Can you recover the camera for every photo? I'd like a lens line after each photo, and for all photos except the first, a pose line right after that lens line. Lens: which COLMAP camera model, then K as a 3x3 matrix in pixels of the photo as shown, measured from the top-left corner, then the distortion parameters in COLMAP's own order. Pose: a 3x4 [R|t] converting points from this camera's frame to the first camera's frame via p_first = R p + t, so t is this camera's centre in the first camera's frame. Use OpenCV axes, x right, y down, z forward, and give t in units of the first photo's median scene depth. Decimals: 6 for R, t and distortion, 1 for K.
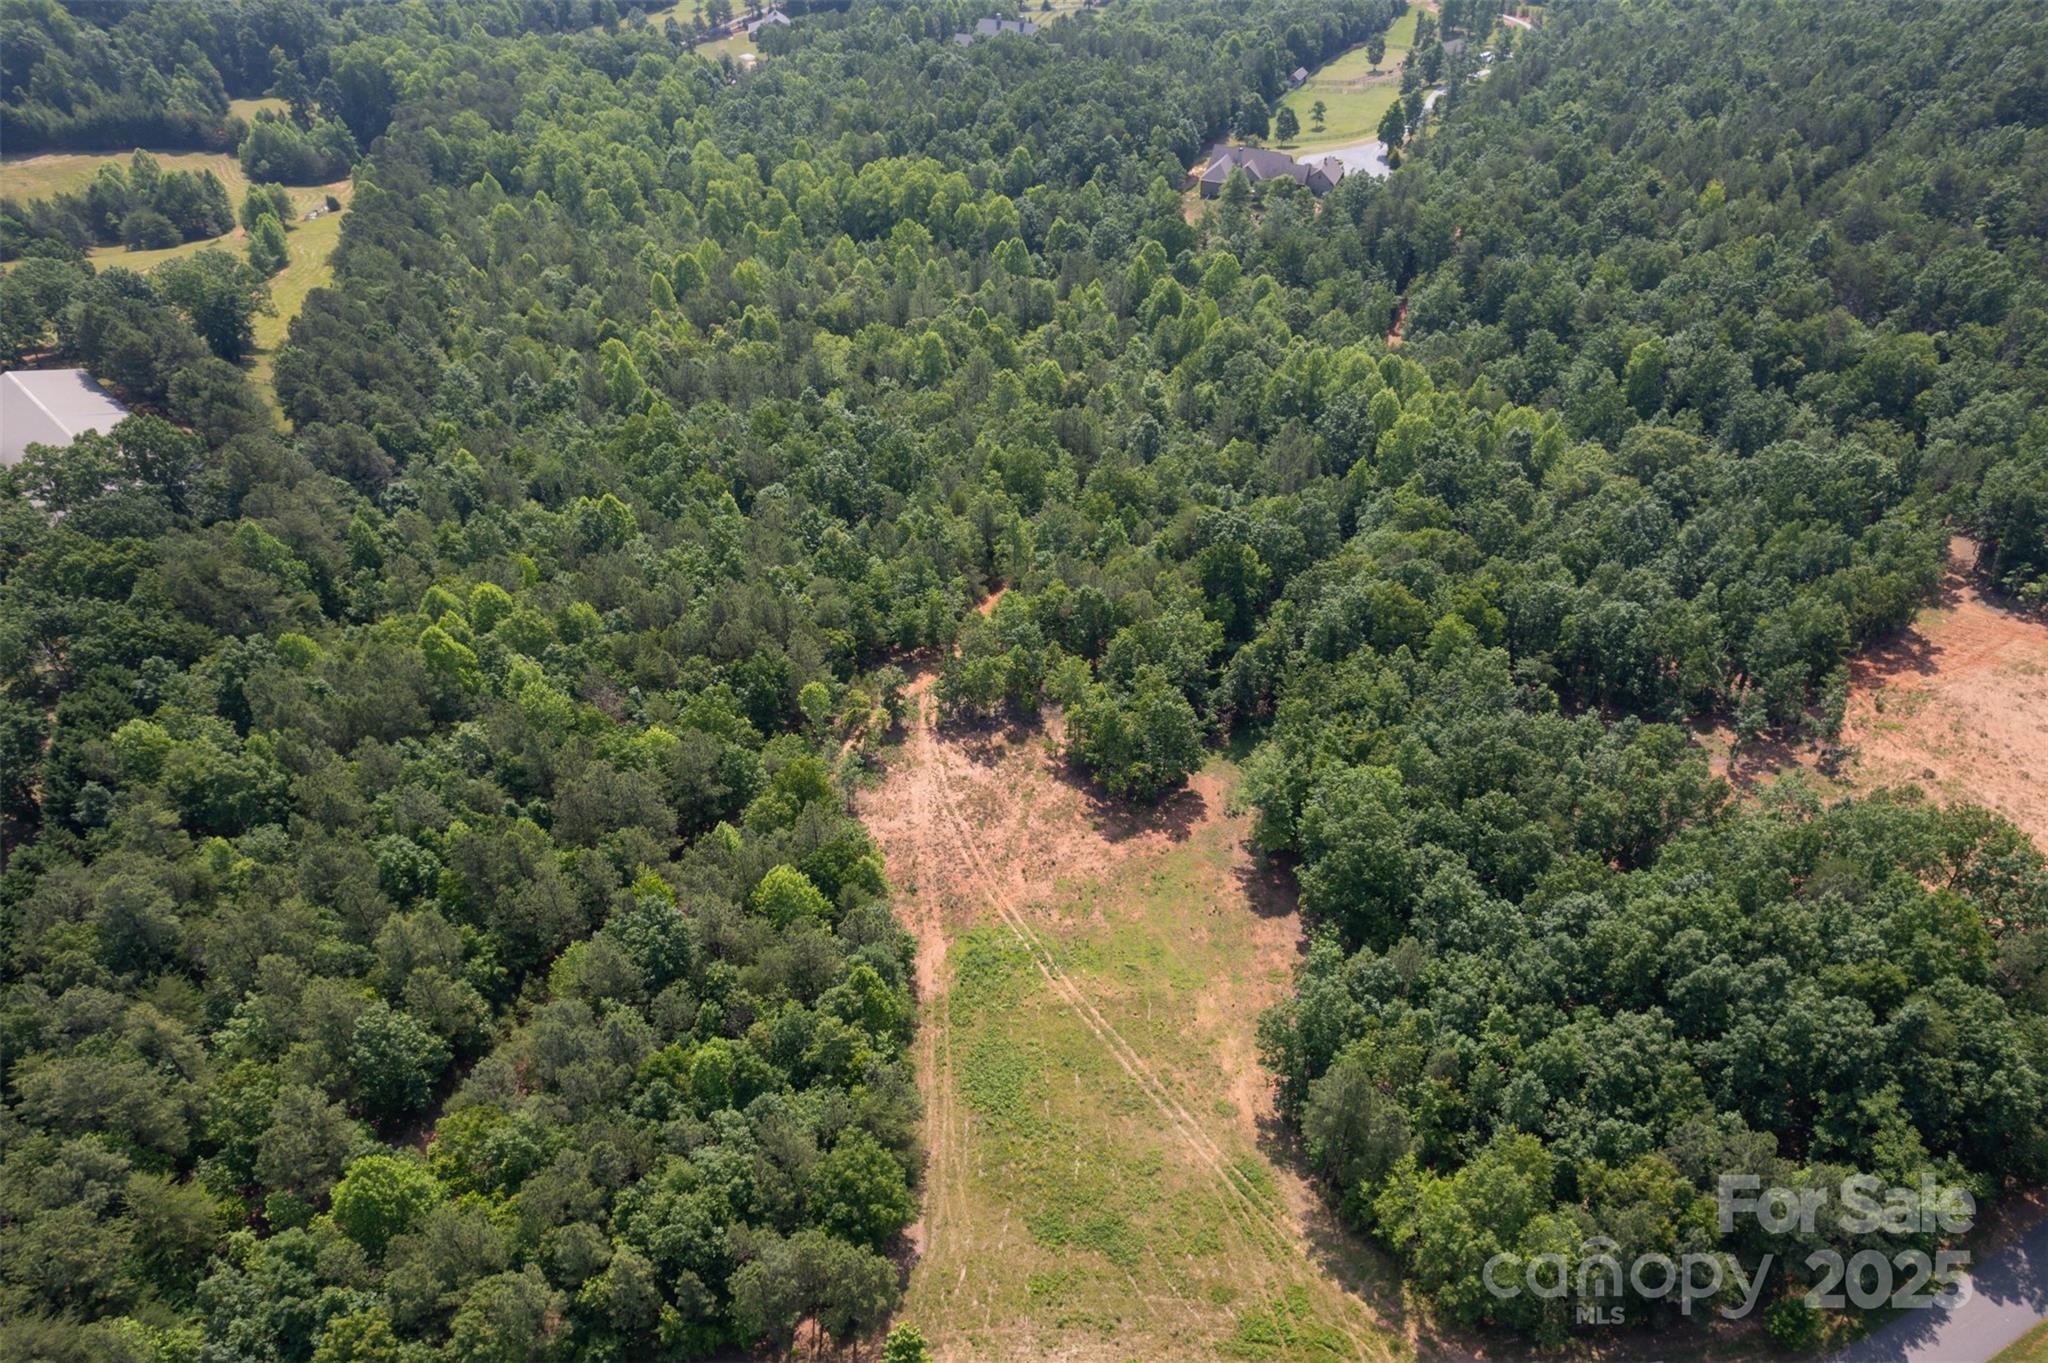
lens RADIAL K [[1407.3, 0, 1029.6], [0, 1407.3, 730.7], [0, 0, 1]] dist [-0.080902, 0.078806]
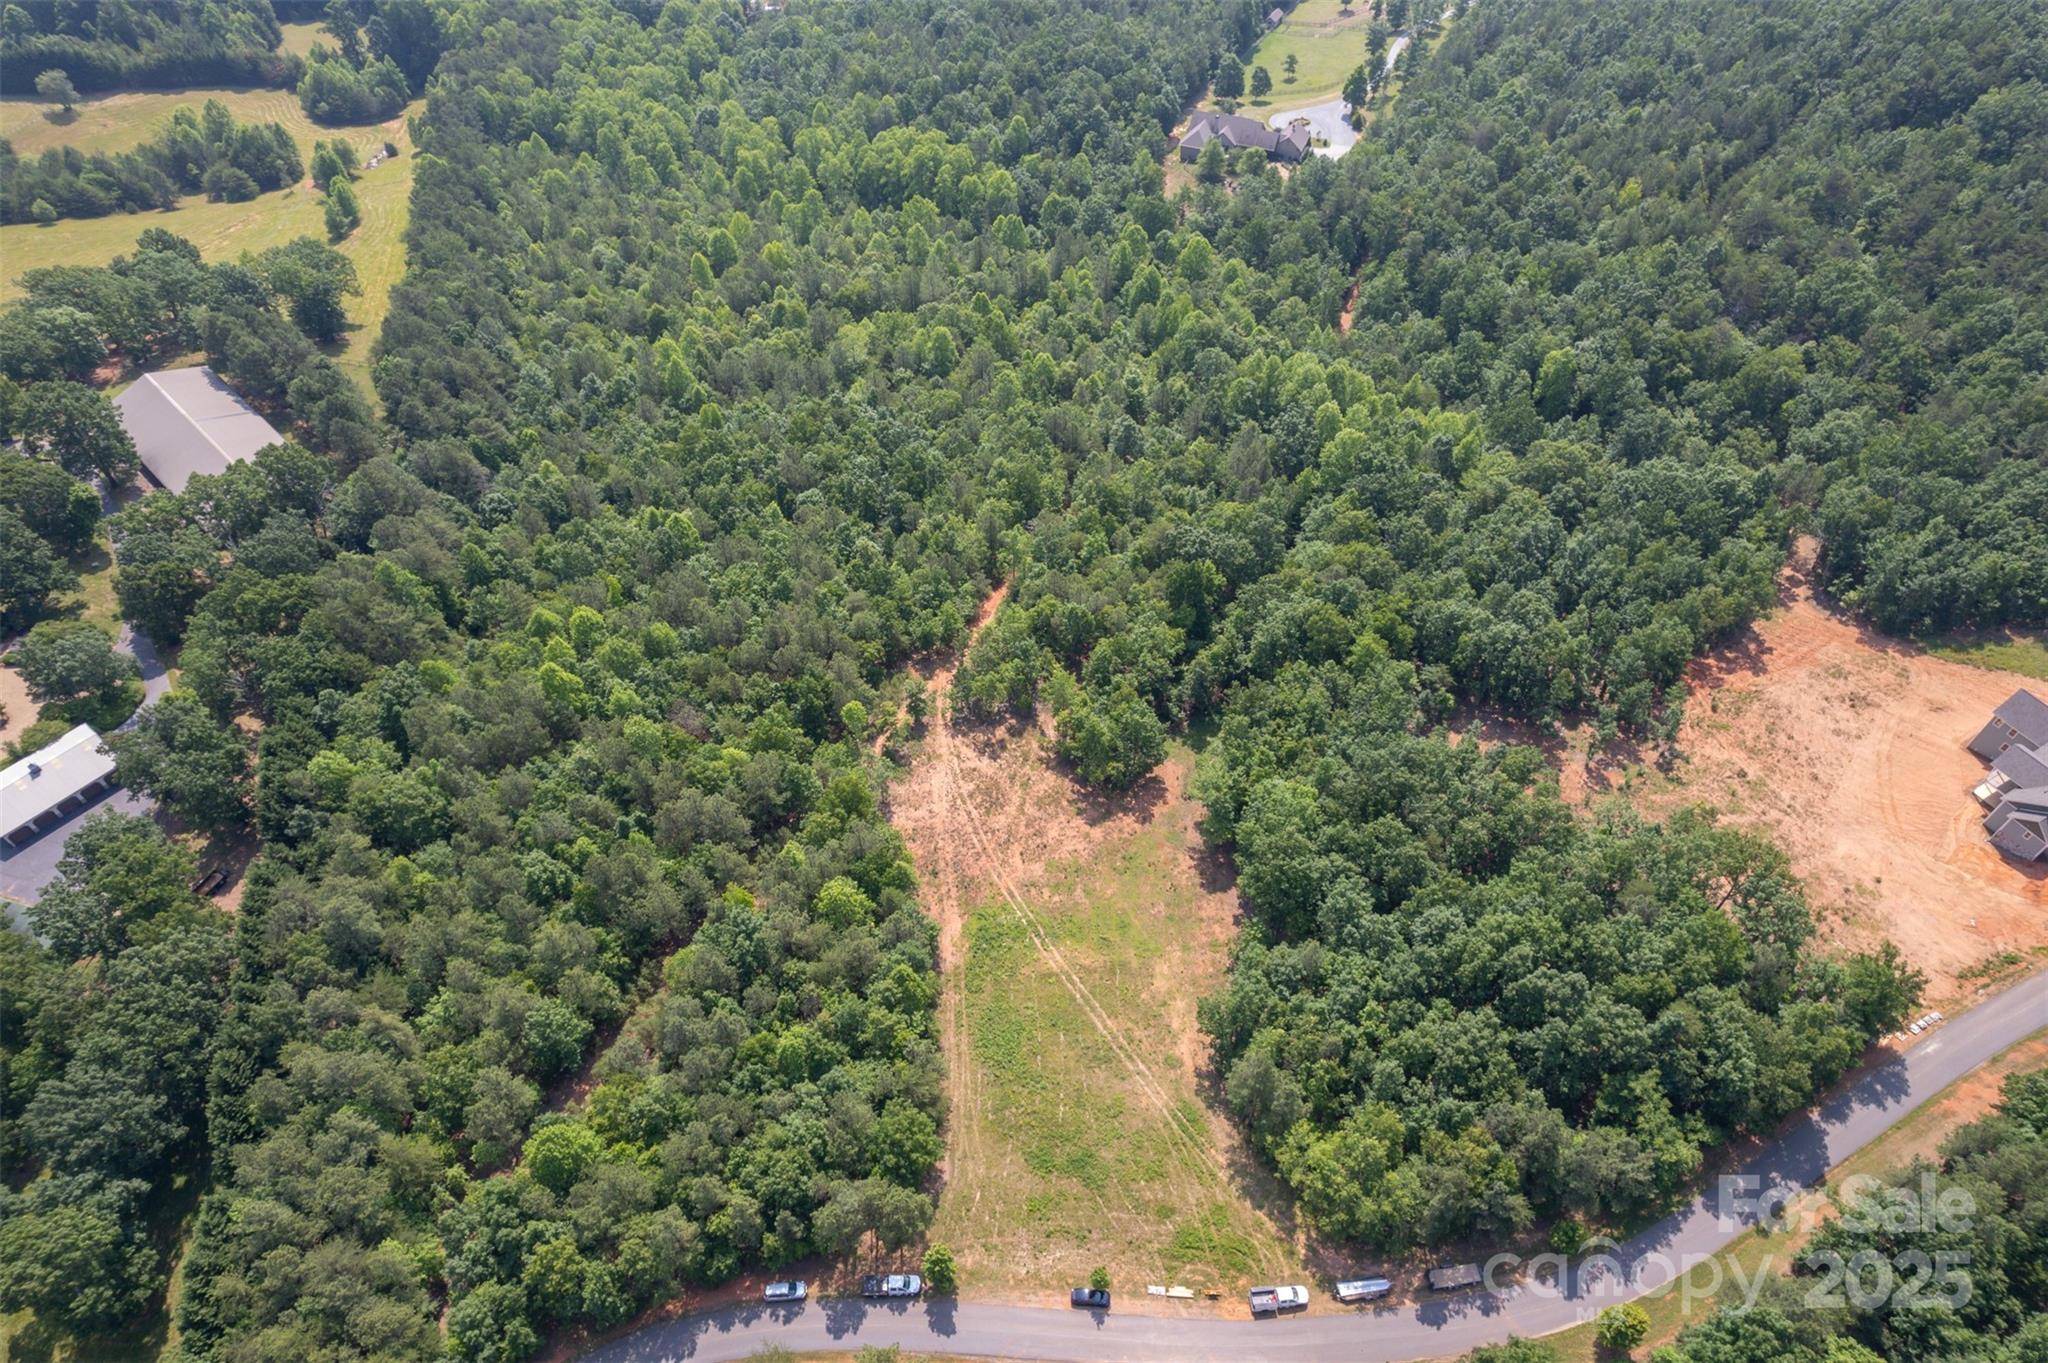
lens RADIAL K [[1307.3, 0, 1029.2], [0, 1307.3, 689.2], [0, 0, 1]] dist [-0.074886, 0.066919]
pose [[0.999998, -0.000424, 0.001907, 0.000333], [0.000201, 0.993328, 0.115323, -0.138400], [-0.001943, -0.115323, 0.993326, -0.117720]]
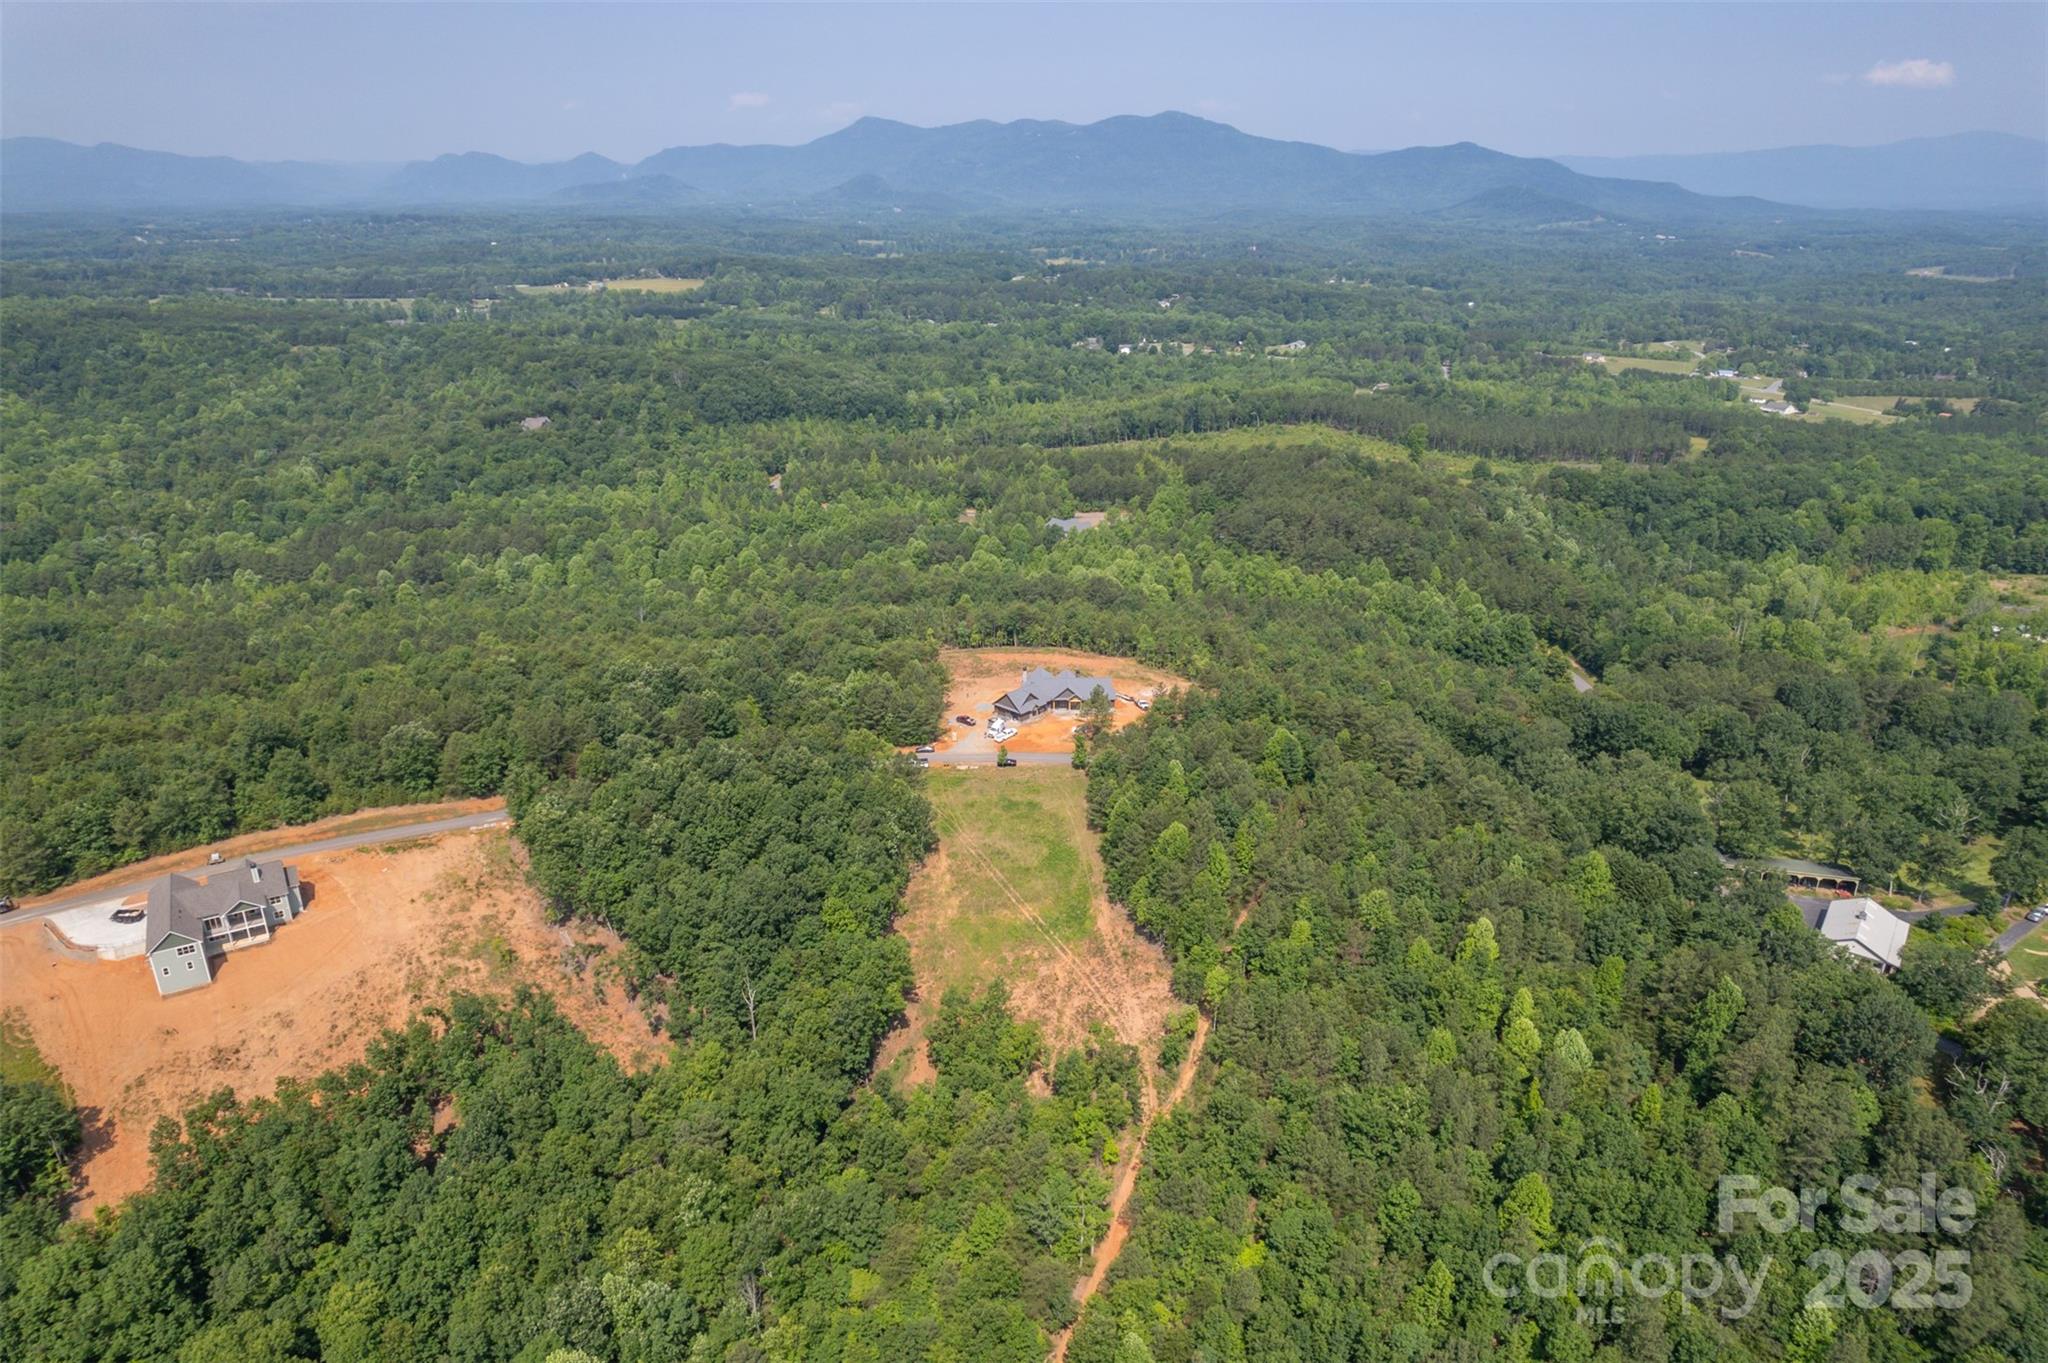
lens RADIAL K [[1307.3, 0, 1029.2], [0, 1307.3, 689.2], [0, 0, 1]] dist [-0.074886, 0.066919]
pose [[-0.998828, 0.005425, -0.048088, 0.072218], [-0.040954, 0.434624, 0.899680, -1.006963], [0.025781, 0.900596, -0.433892, 1.003701]]
